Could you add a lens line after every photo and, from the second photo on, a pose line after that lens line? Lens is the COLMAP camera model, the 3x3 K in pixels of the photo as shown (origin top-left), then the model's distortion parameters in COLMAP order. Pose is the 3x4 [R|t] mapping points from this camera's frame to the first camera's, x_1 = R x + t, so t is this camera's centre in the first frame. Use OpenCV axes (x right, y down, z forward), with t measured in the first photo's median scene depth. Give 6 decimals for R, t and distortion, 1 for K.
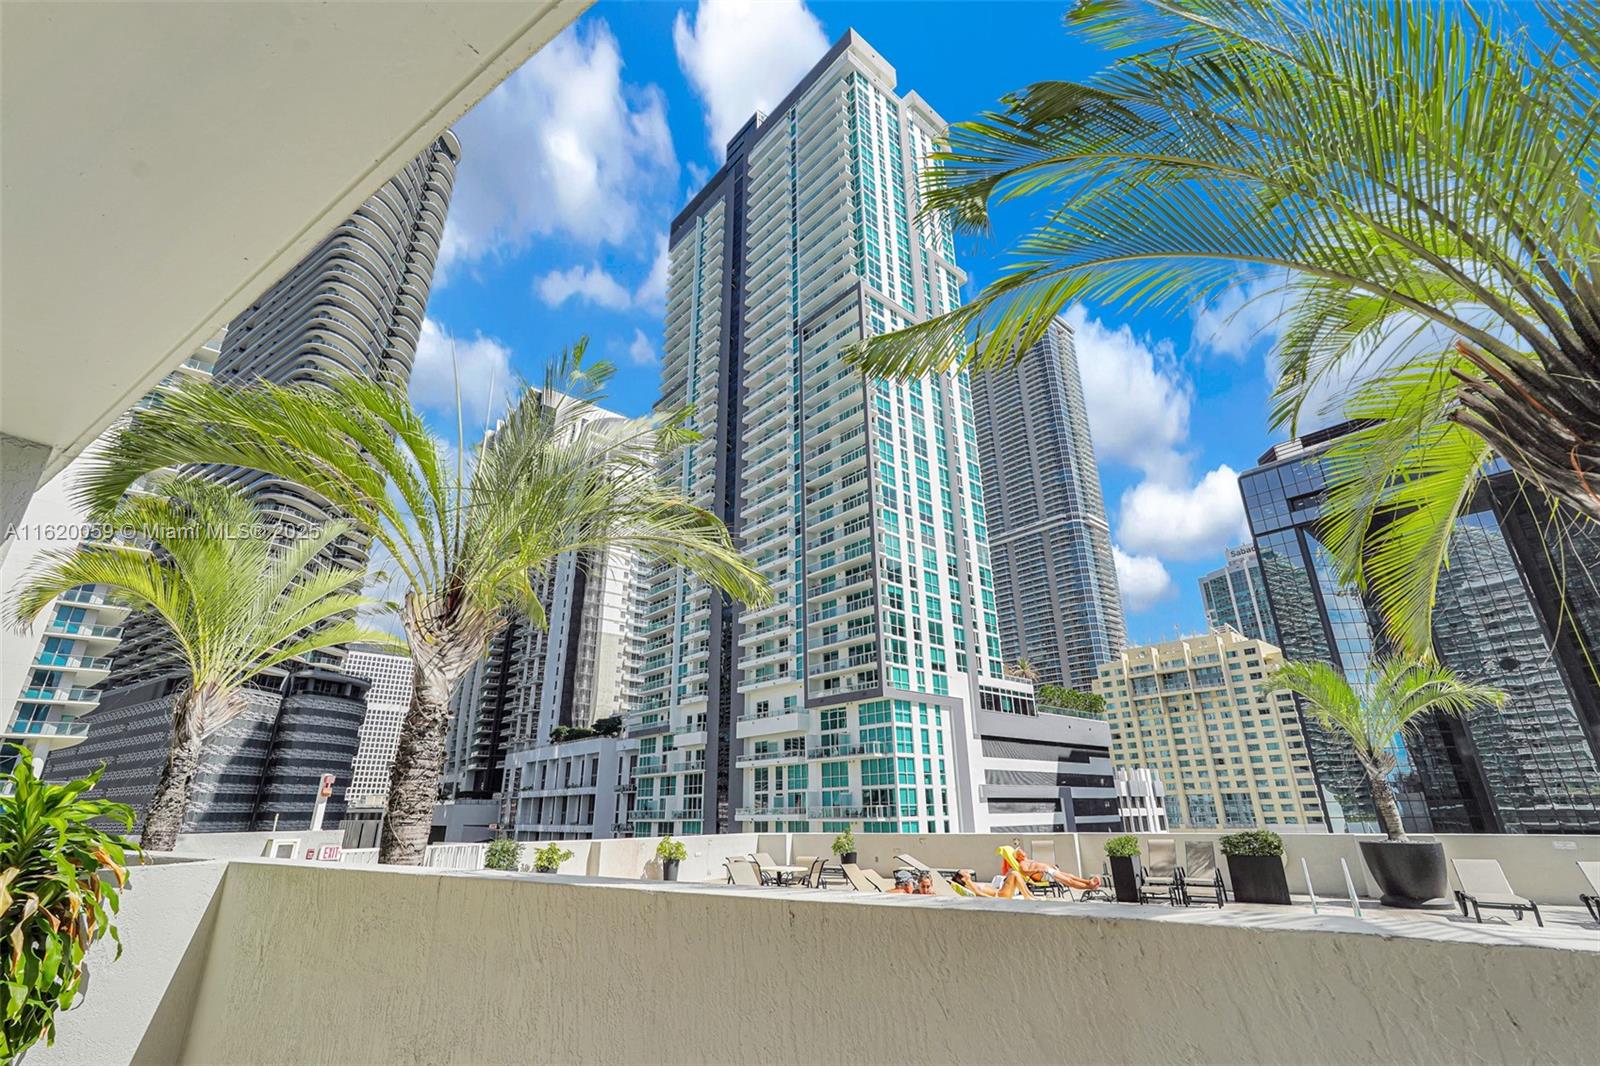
lens RADIAL K [[705.4, 0, 800.9], [0, 705.4, 526.5], [0, 0, 1]] dist [-0.023535, 0.010352]
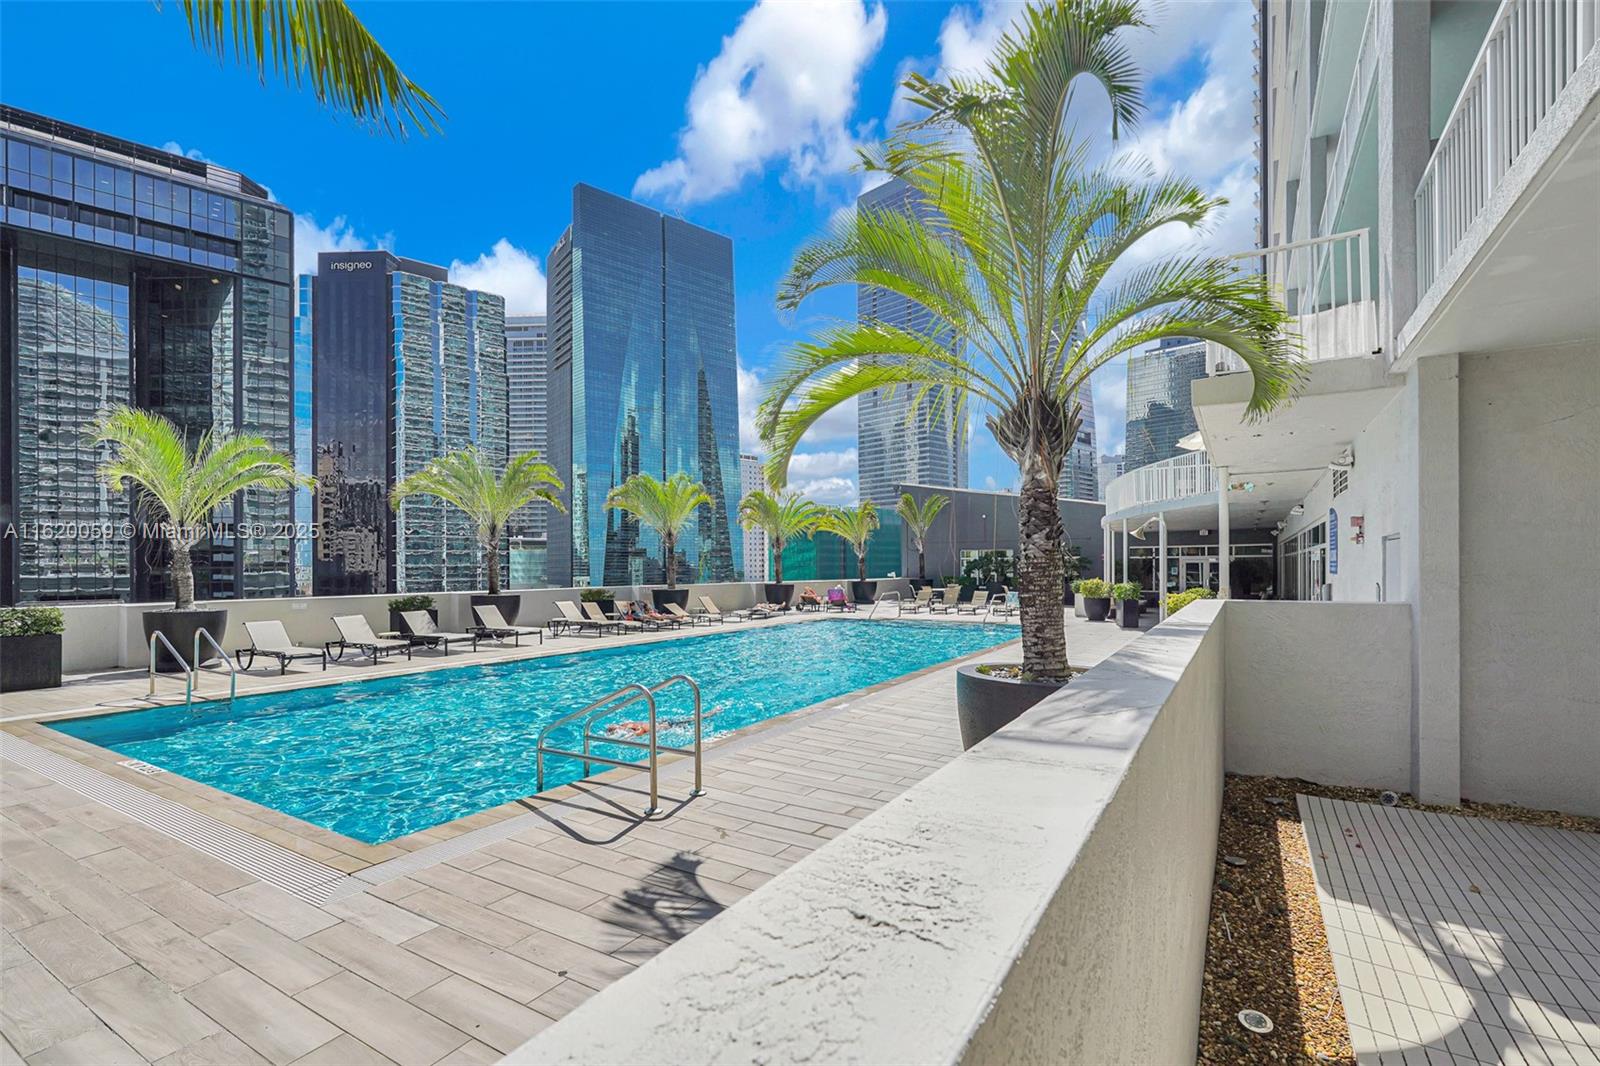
lens RADIAL K [[738.3, 0, 790.1], [0, 738.3, 565.1], [0, 0, 1]] dist [-0.023048, 0.010310]
pose [[-0.031227, 0.011924, 0.999441, -0.022896], [-0.371113, 0.928311, -0.022671, 0.011833], [-0.928062, -0.371614, -0.024563, 0.030473]]
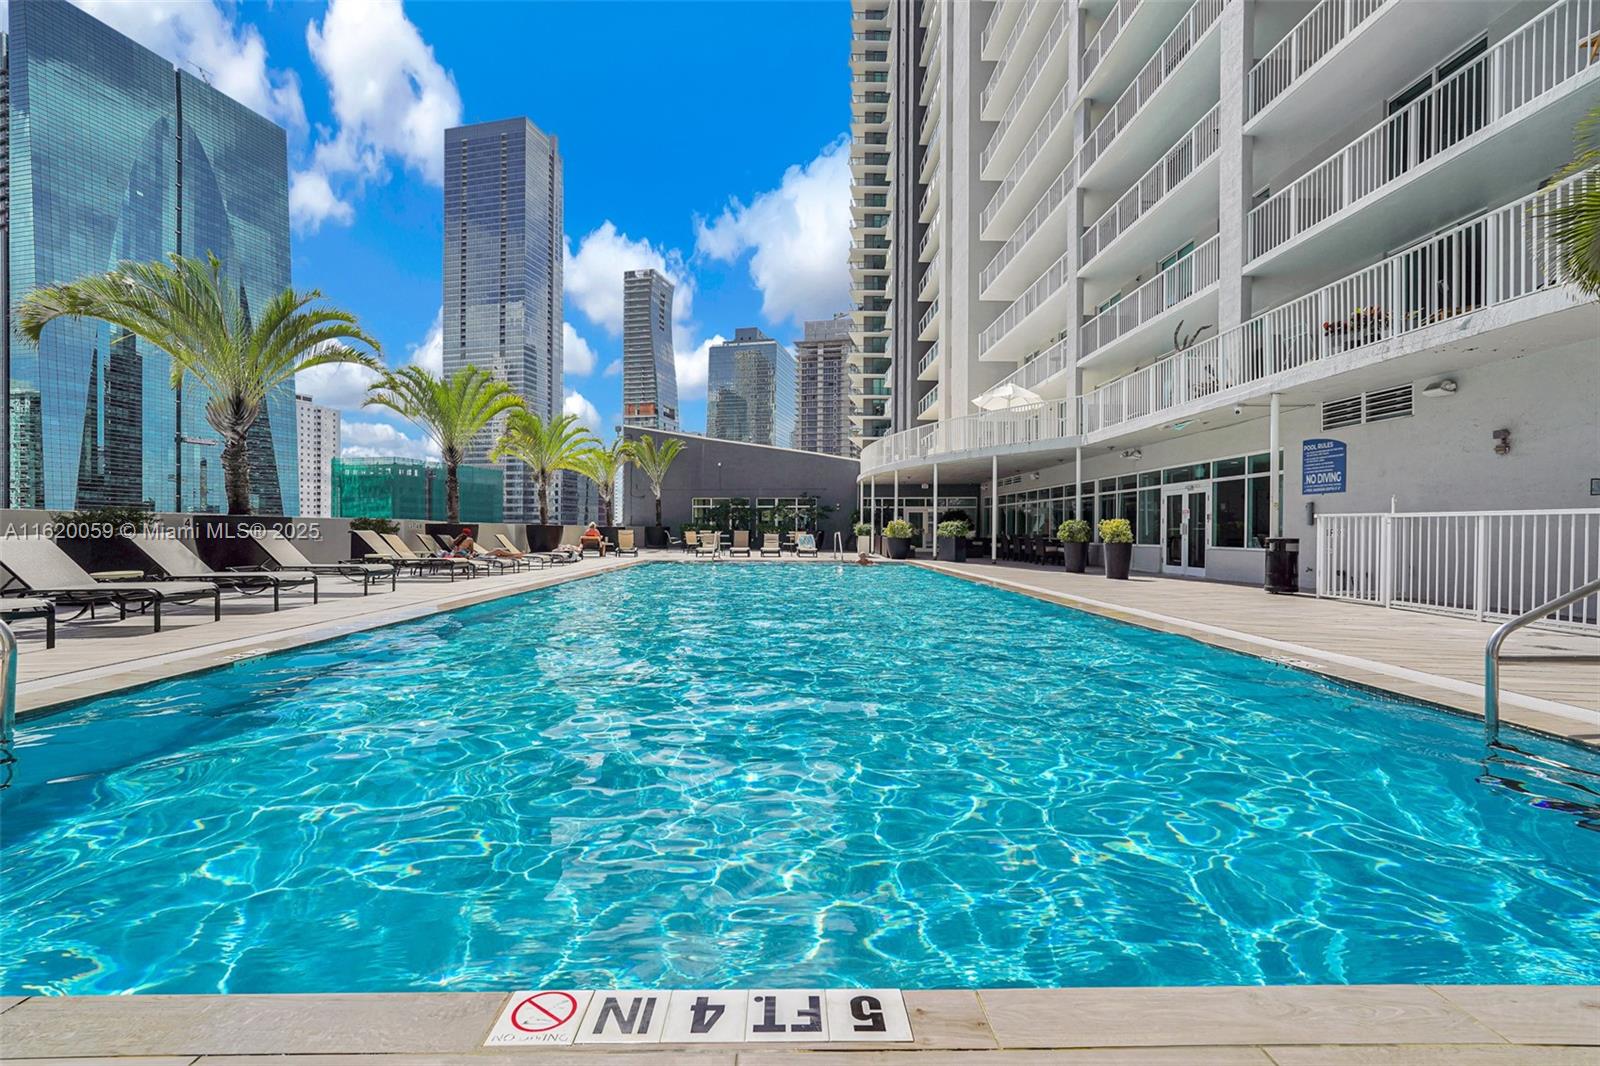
lens RADIAL K [[706.5, 0, 806.9], [0, 706.5, 536.3], [0, 0, 1]] dist [-0.019768, 0.000571]
pose [[-0.573772, -0.001464, 0.819013, 0.027330], [-0.310178, 0.925898, -0.215645, 0.039363], [-0.758007, -0.377771, -0.531709, 0.079117]]
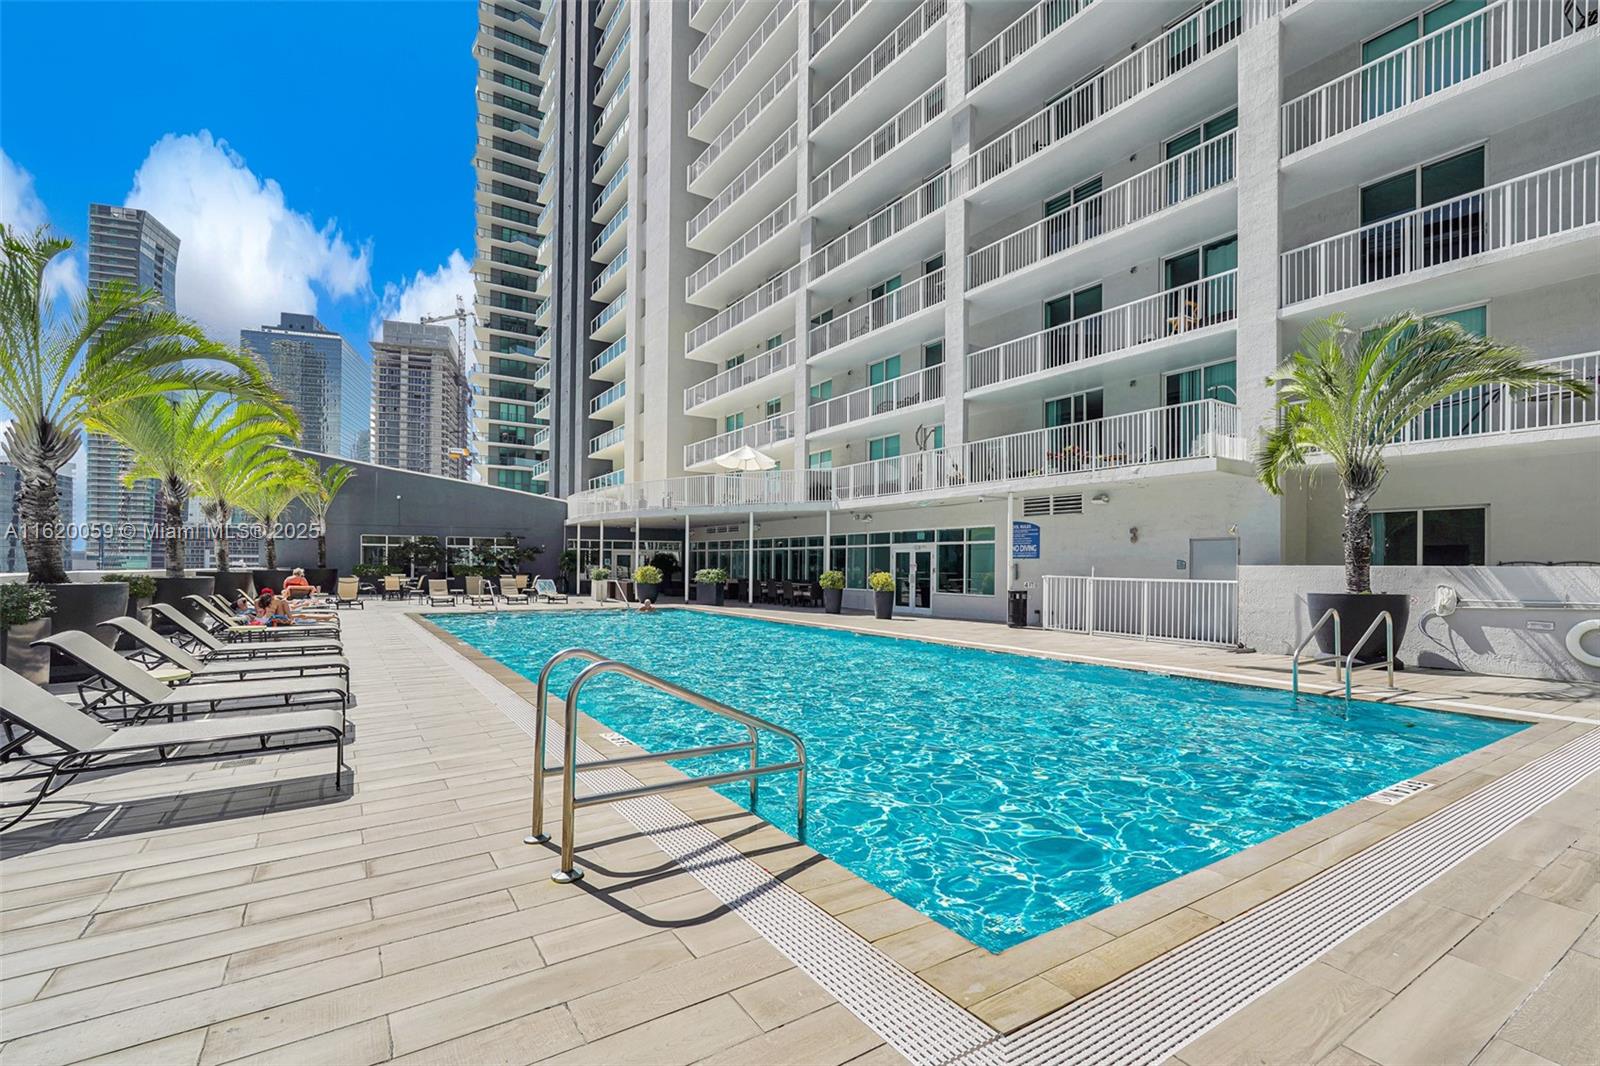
lens RADIAL K [[700.0, 0, 825.8], [0, 700.0, 568.5], [0, 0, 1]] dist [-0.019439, 0.000583]
pose [[-0.927609, -0.001608, 0.373549, 0.052056], [-0.143011, 0.925334, -0.351147, 0.050980], [-0.345093, -0.379149, -0.858579, 0.118304]]
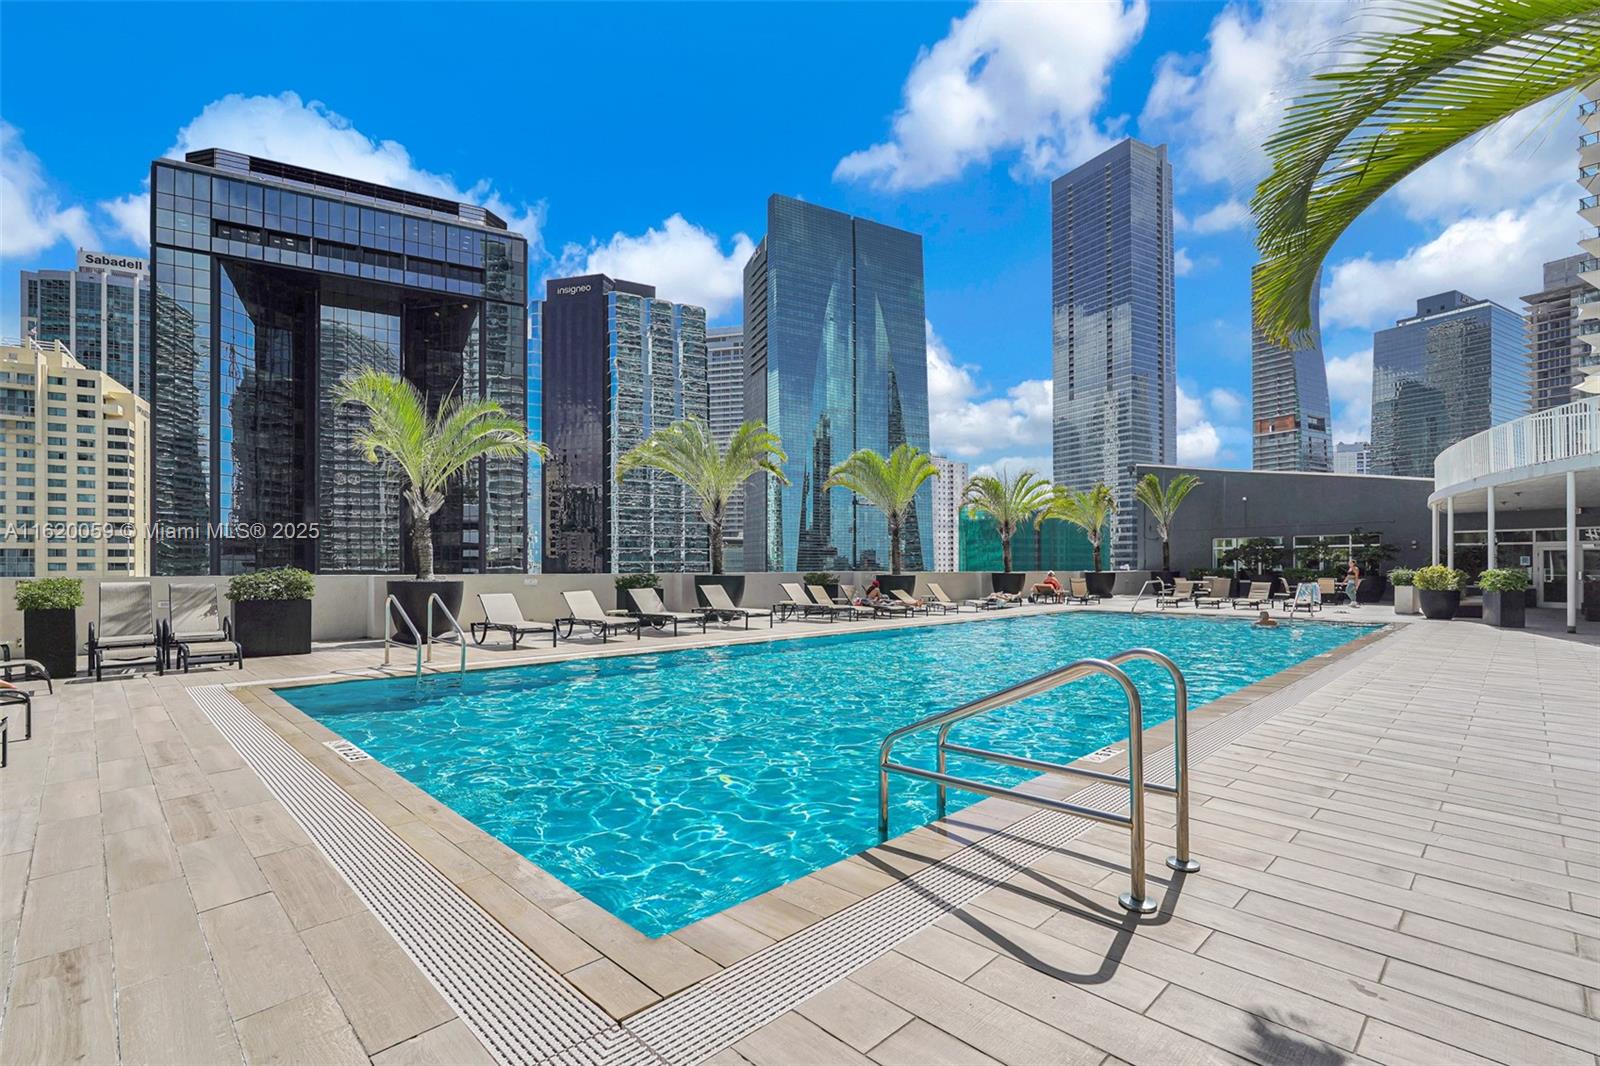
lens RADIAL K [[732.4, 0, 807.4], [0, 732.4, 567.3], [0, 0, 1]] dist [-0.020725, 0.009355]
pose [[0.196140, 0.008777, 0.980537, -0.001156], [-0.371327, 0.926154, 0.065987, 0.020825], [-0.907549, -0.377042, 0.184916, 0.041440]]
